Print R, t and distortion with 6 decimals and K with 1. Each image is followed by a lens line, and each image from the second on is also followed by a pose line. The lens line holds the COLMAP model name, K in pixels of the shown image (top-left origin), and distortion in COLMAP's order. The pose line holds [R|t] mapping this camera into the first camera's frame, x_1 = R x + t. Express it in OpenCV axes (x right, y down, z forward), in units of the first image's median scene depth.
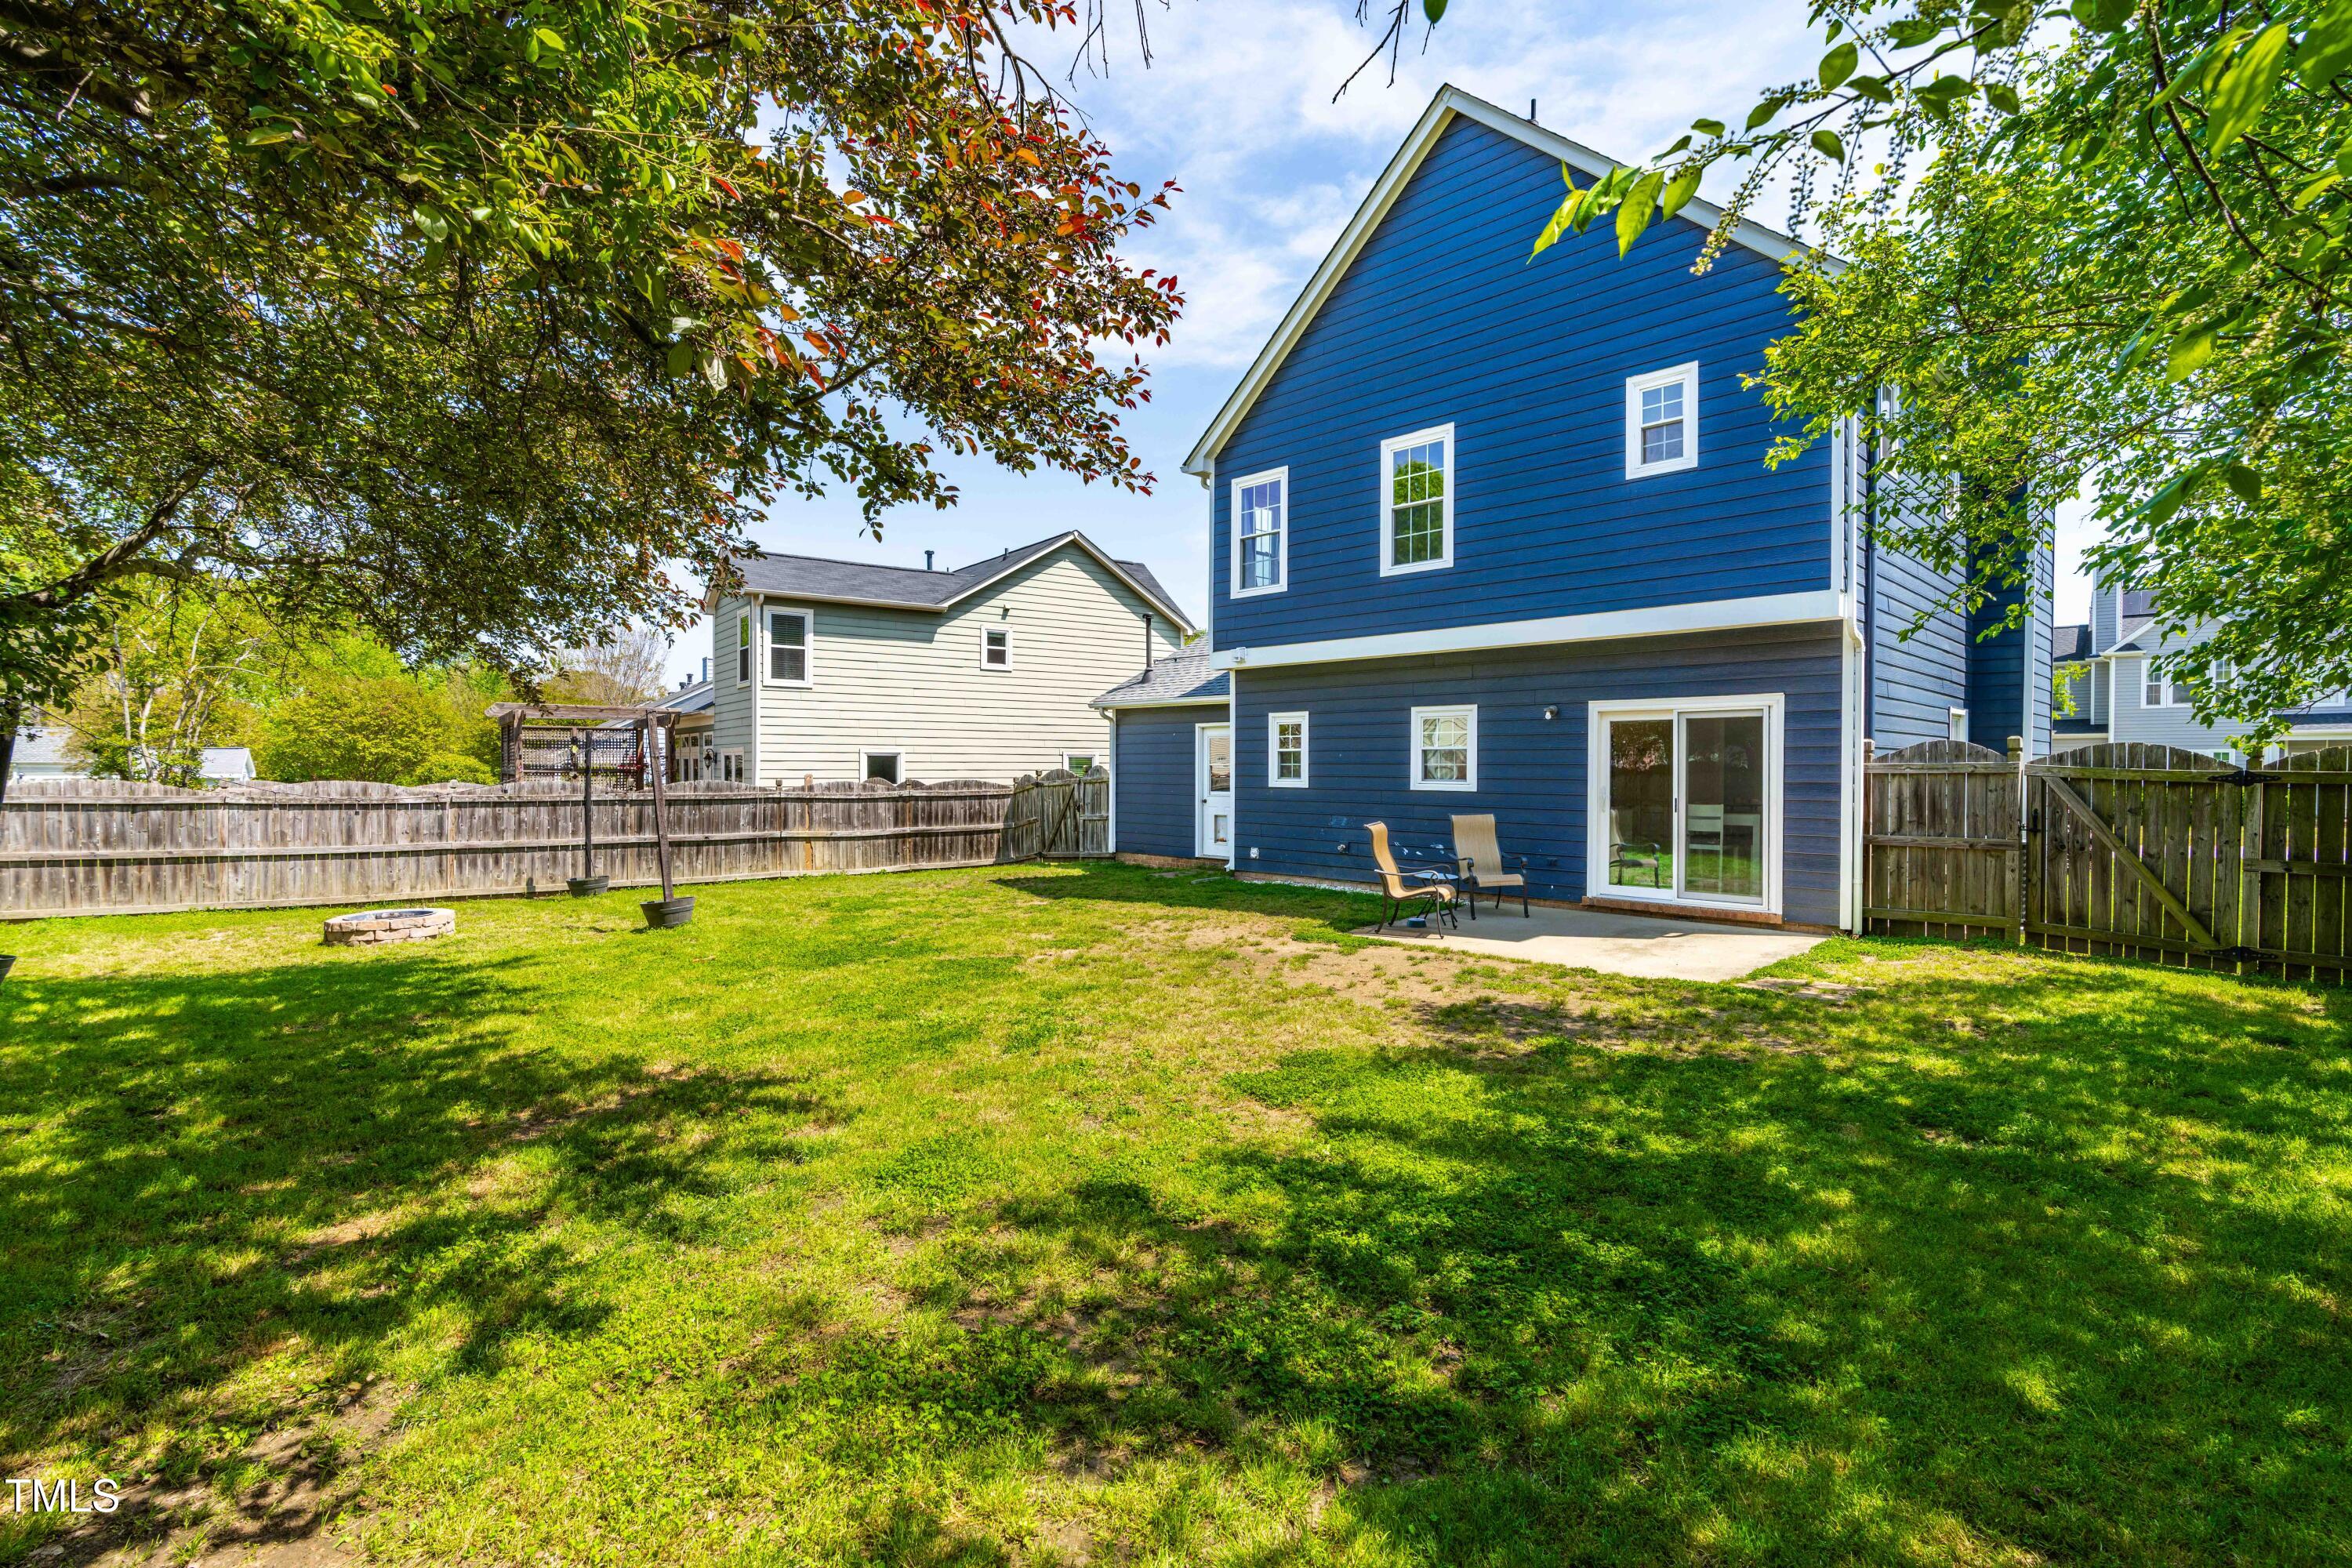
lens RADIAL K [[1065.0, 0, 1179.9], [0, 1065.0, 770.2], [0, 0, 1]] dist [-0.001980, 0.000038]
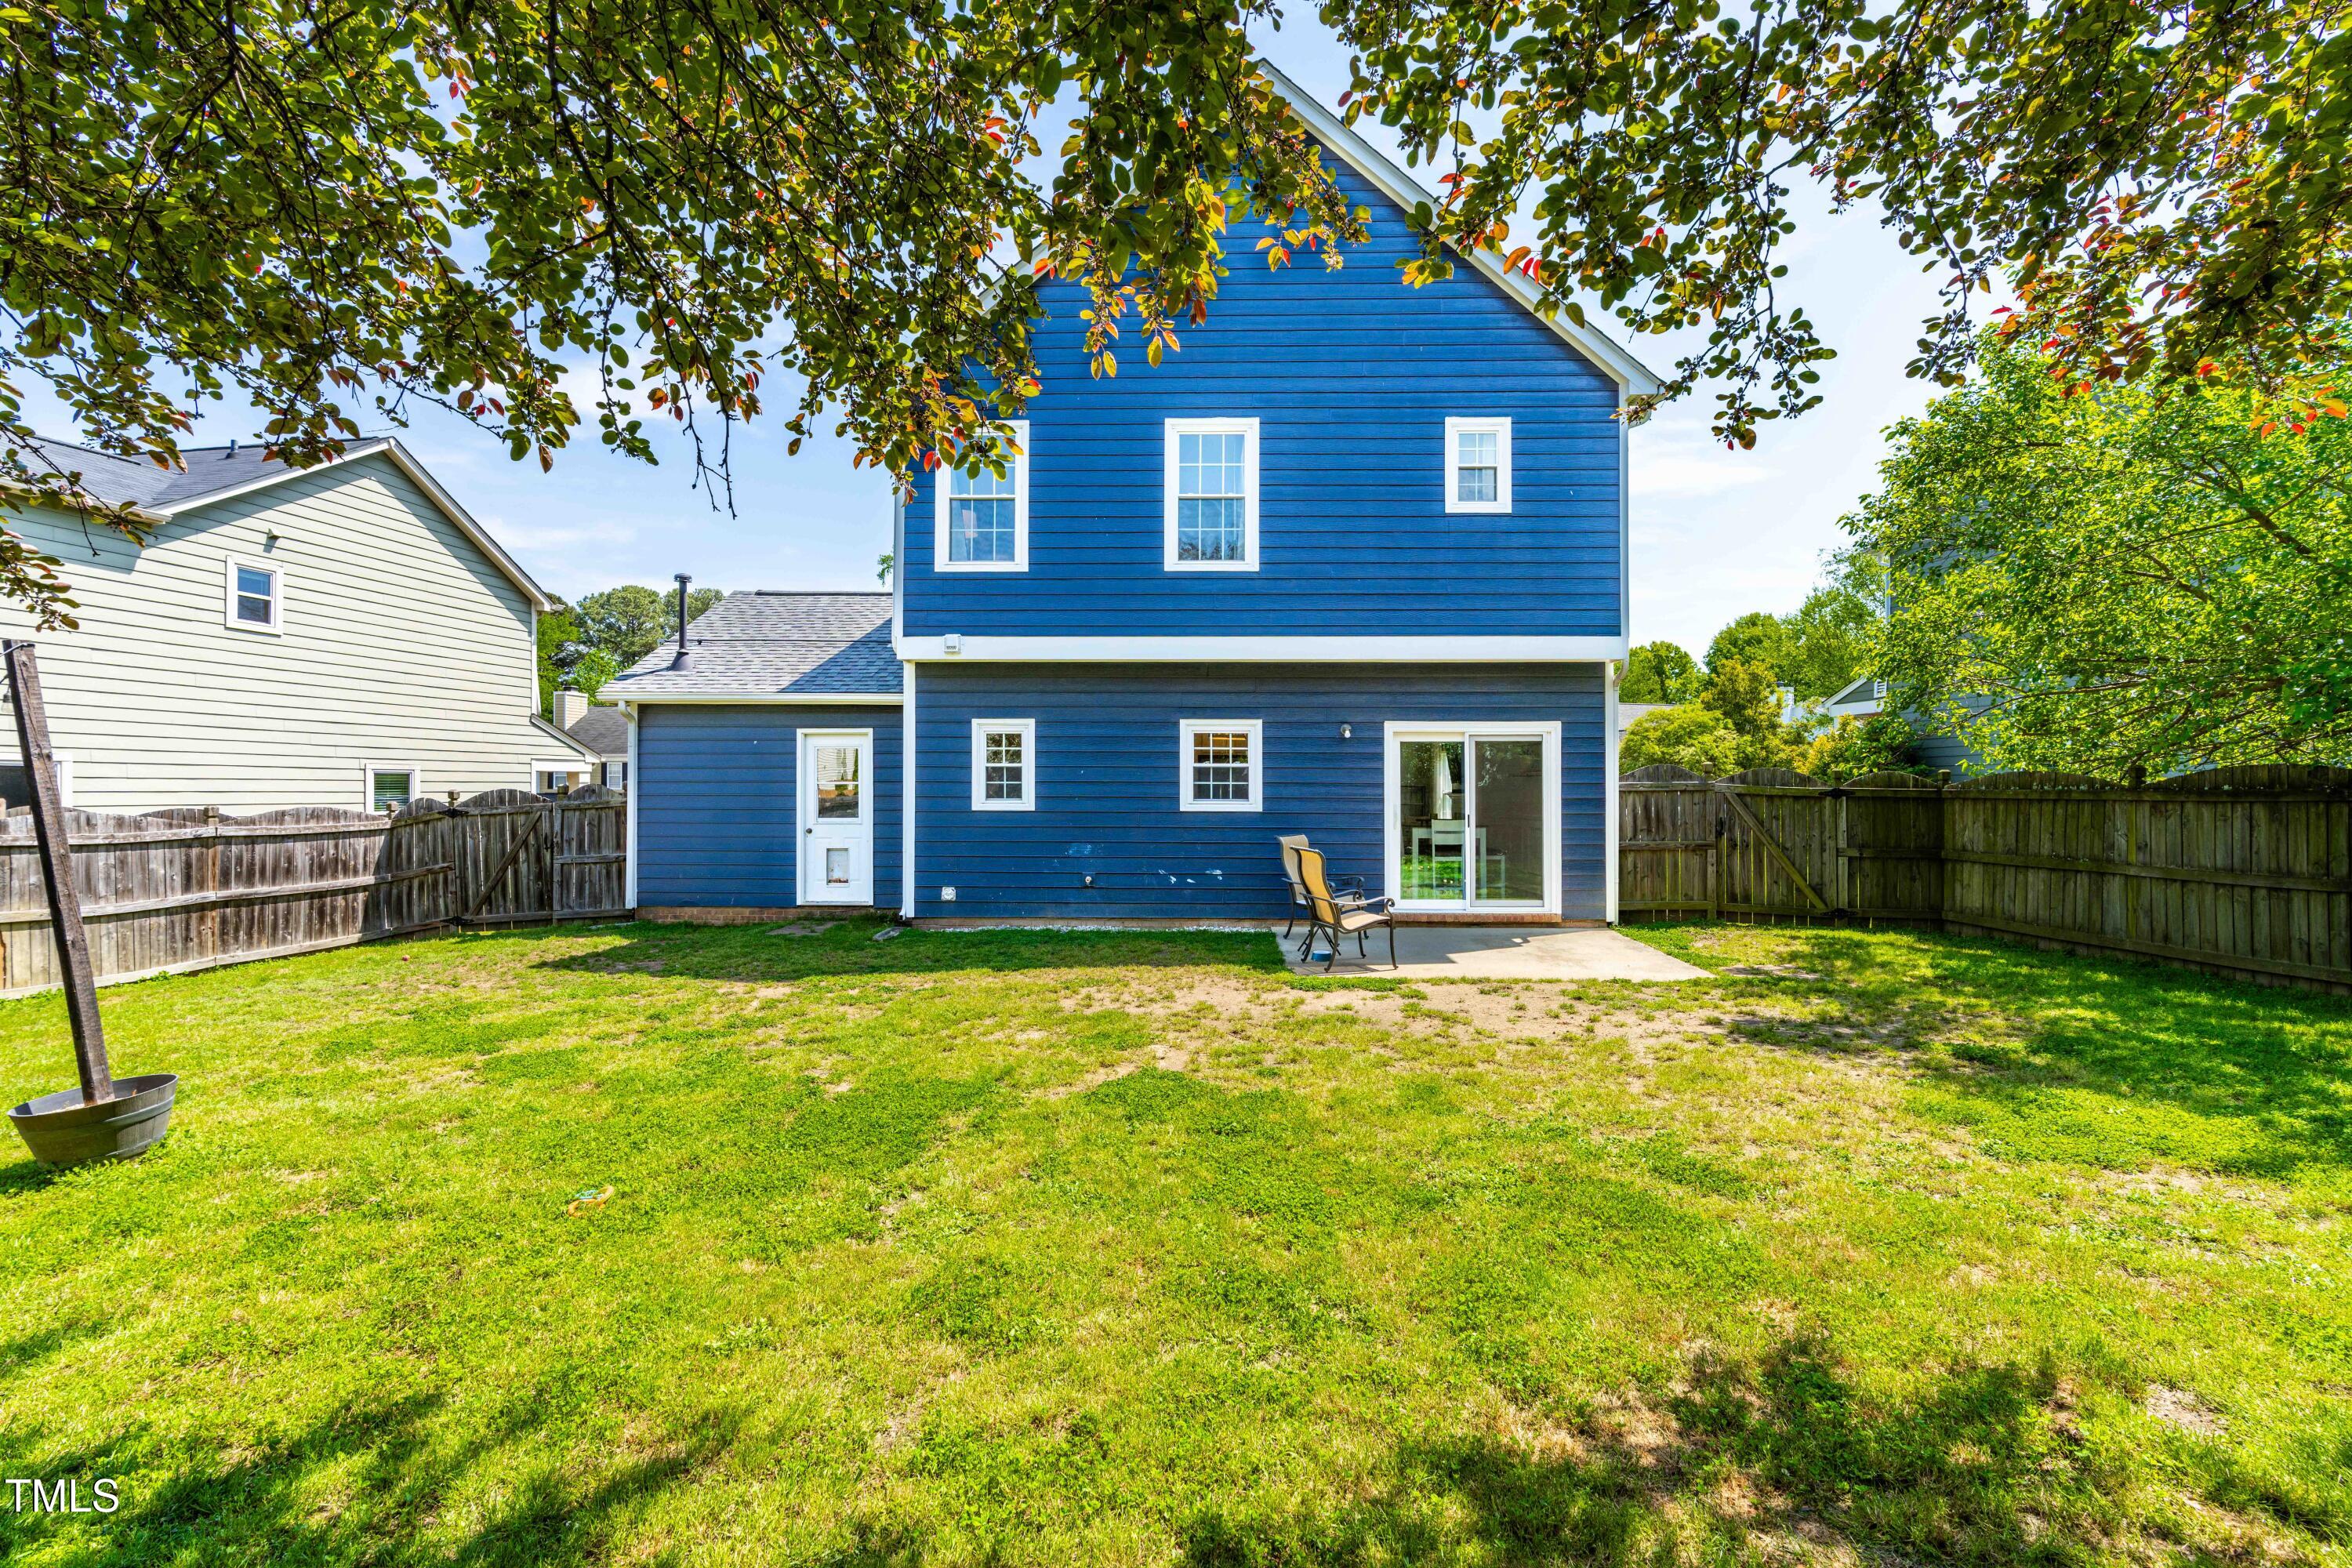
lens RADIAL K [[1059.3, 0, 1150.2], [0, 1059.3, 785.4], [0, 0, 1]] dist [-0.005108, -0.000379]
pose [[0.719187, 0.003994, 0.694805, -0.378084], [0.002449, 0.999963, -0.008283, 0.003856], [-0.694812, 0.007659, 0.719150, 0.327445]]
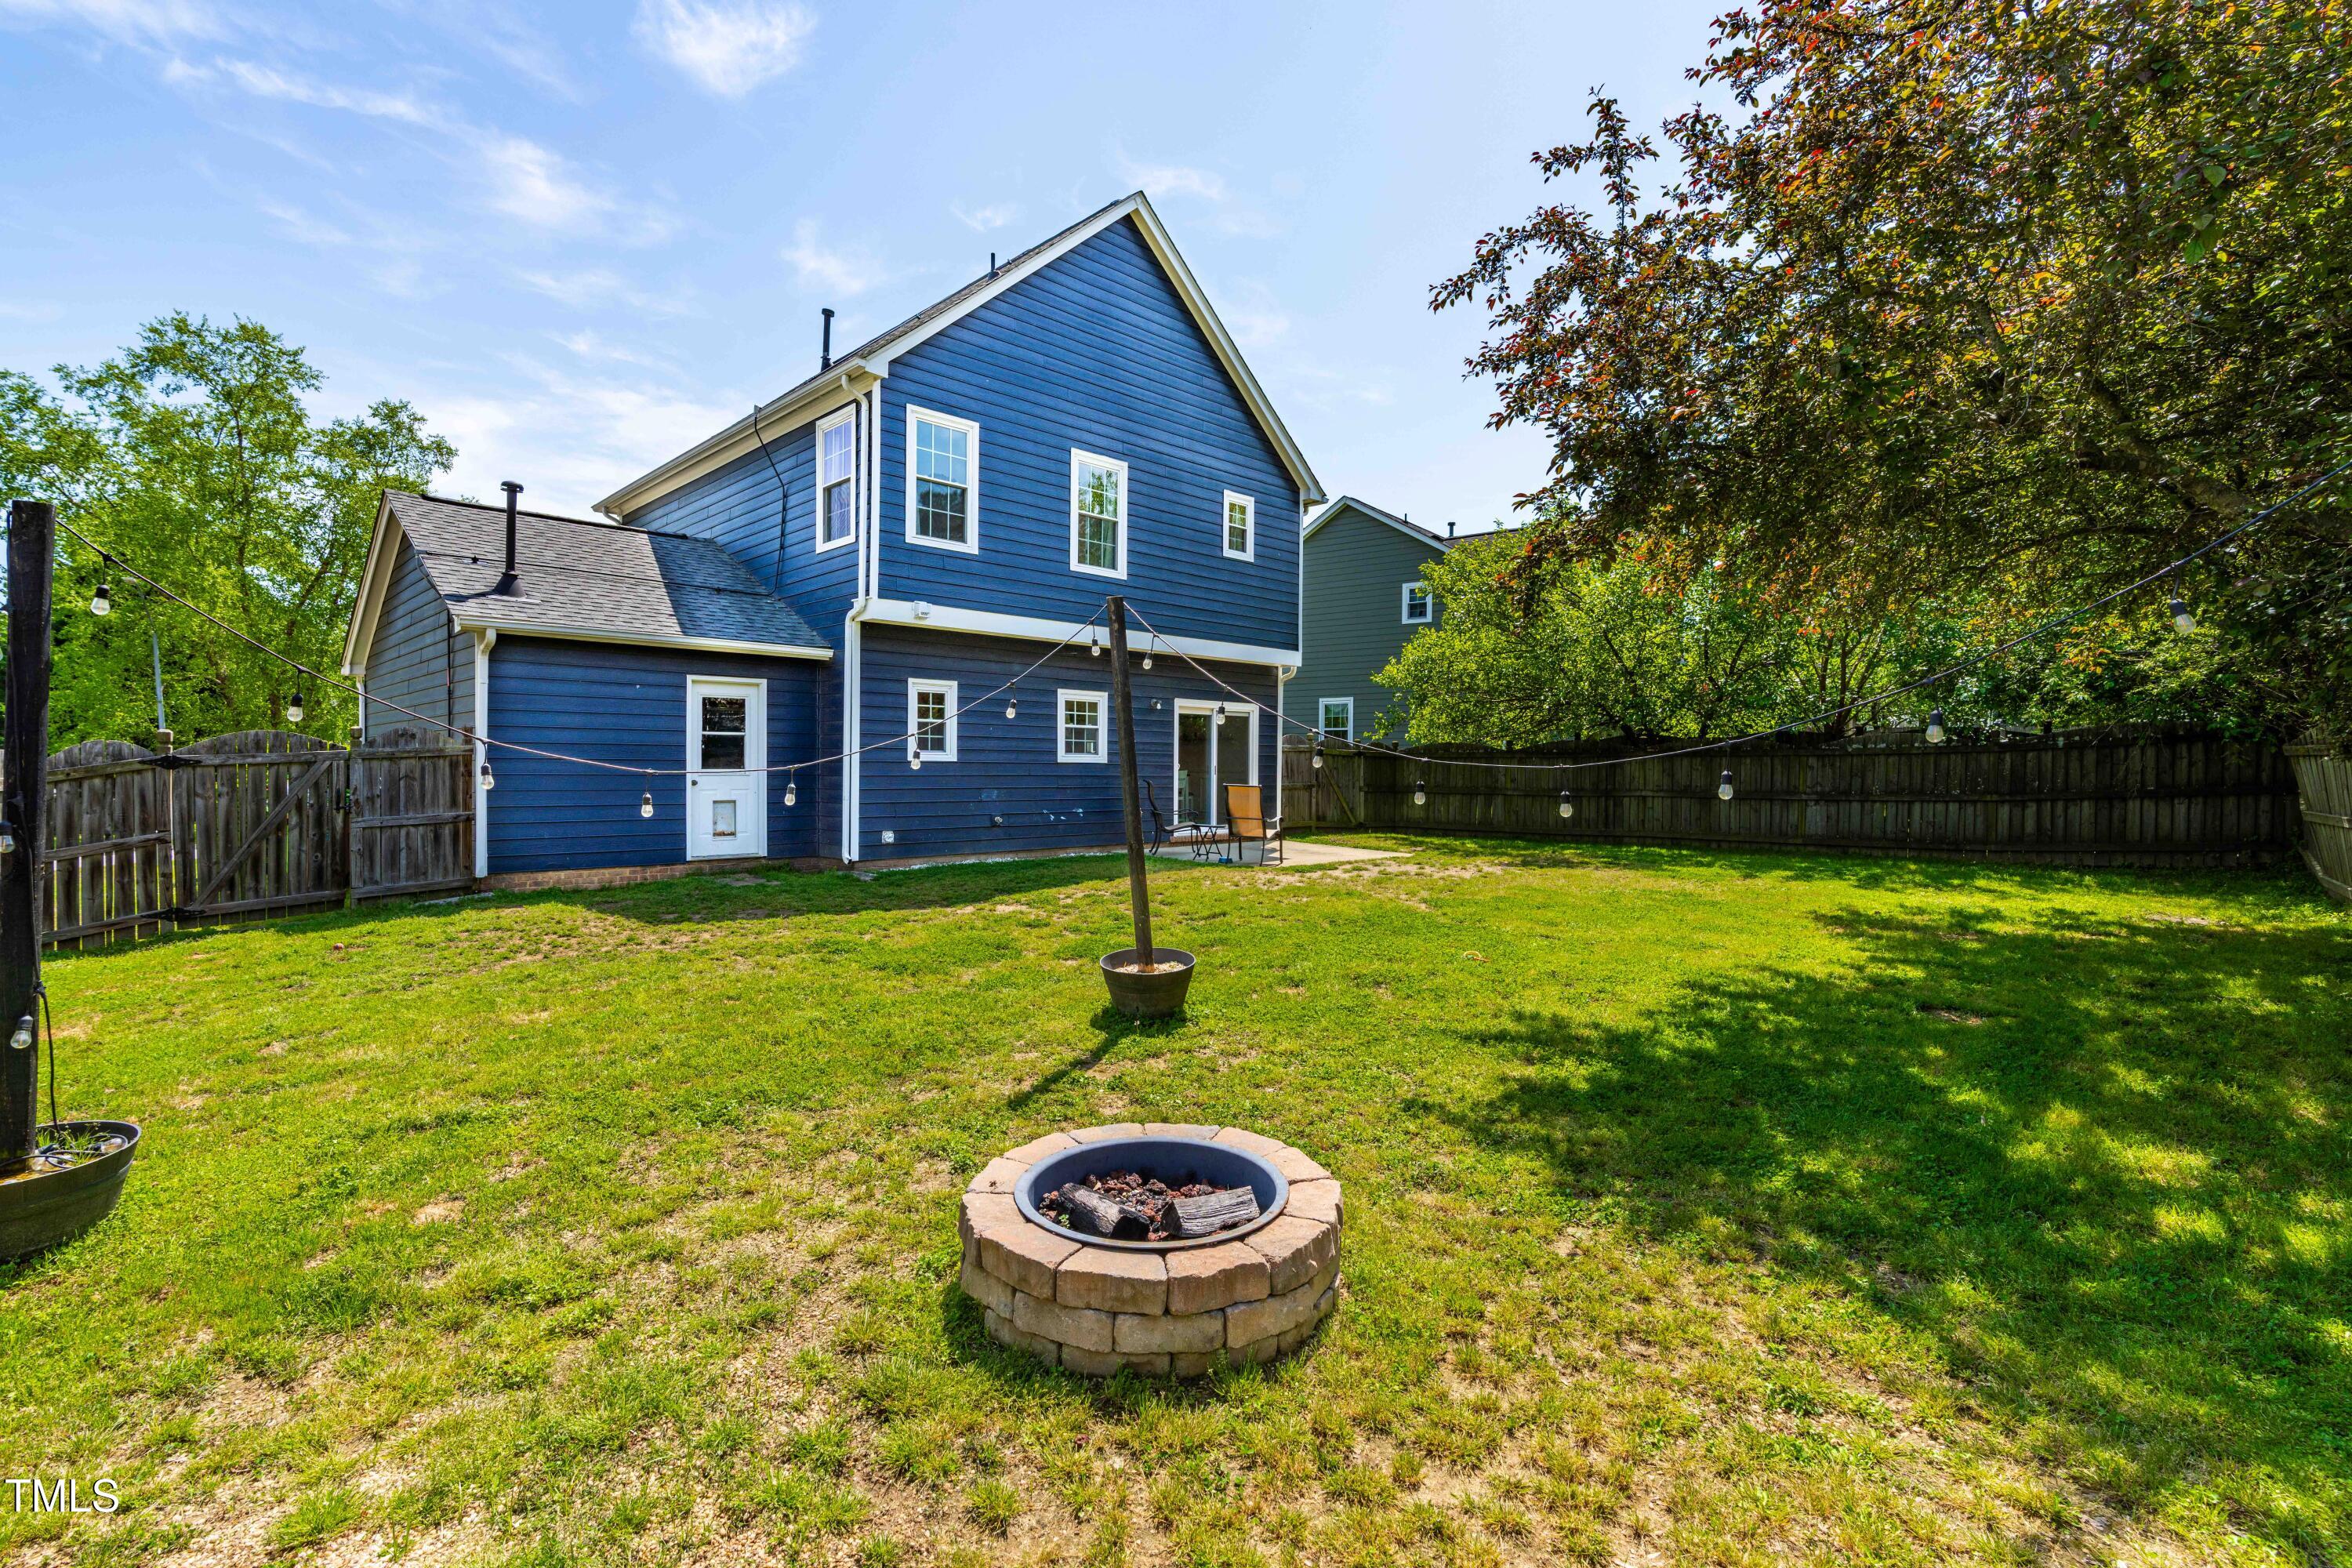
lens RADIAL K [[1065.0, 0, 1179.9], [0, 1065.0, 770.2], [0, 0, 1]] dist [-0.001980, 0.000038]
pose [[-0.012475, -0.022087, 0.999678, -0.808713], [-0.015456, 0.999641, 0.021894, 0.000359], [-0.999803, -0.015178, -0.012812, 0.782946]]
